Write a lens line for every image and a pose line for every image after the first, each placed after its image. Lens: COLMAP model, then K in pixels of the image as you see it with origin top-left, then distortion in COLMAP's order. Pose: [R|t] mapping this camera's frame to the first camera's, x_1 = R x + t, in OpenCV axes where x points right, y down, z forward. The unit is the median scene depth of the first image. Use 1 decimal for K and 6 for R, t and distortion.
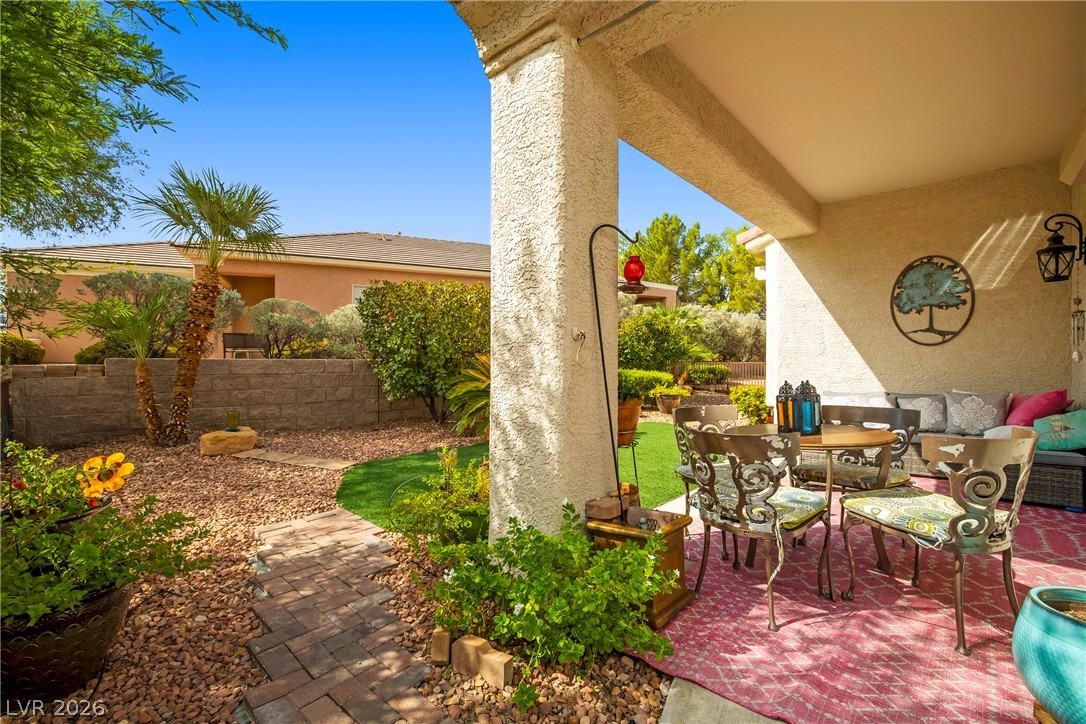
lens RADIAL K [[472.7, 0, 536.7], [0, 472.7, 366.7], [0, 0, 1]] dist [-0.034470, 0.002953]
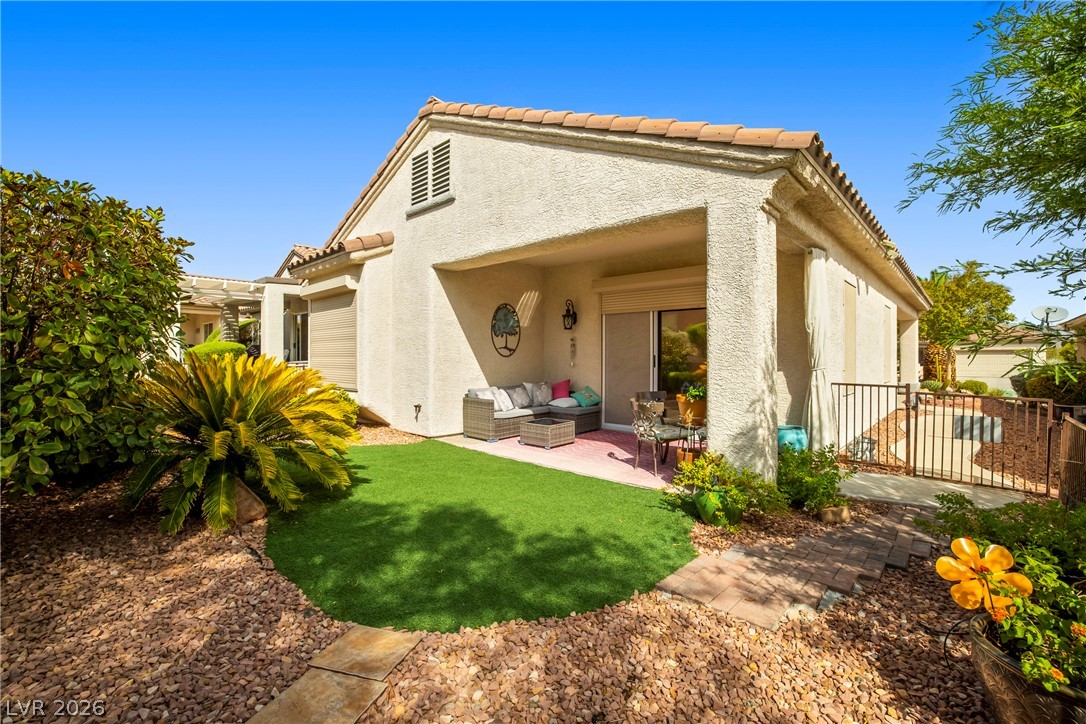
lens RADIAL K [[472.7, 0, 536.9], [0, 472.7, 356.8], [0, 0, 1]] dist [-0.034470, 0.002953]
pose [[0.009958, -0.008936, 0.999910, -0.872448], [0.001116, 0.999960, 0.008925, -0.062345], [-0.999950, 0.001027, 0.009968, 0.881909]]
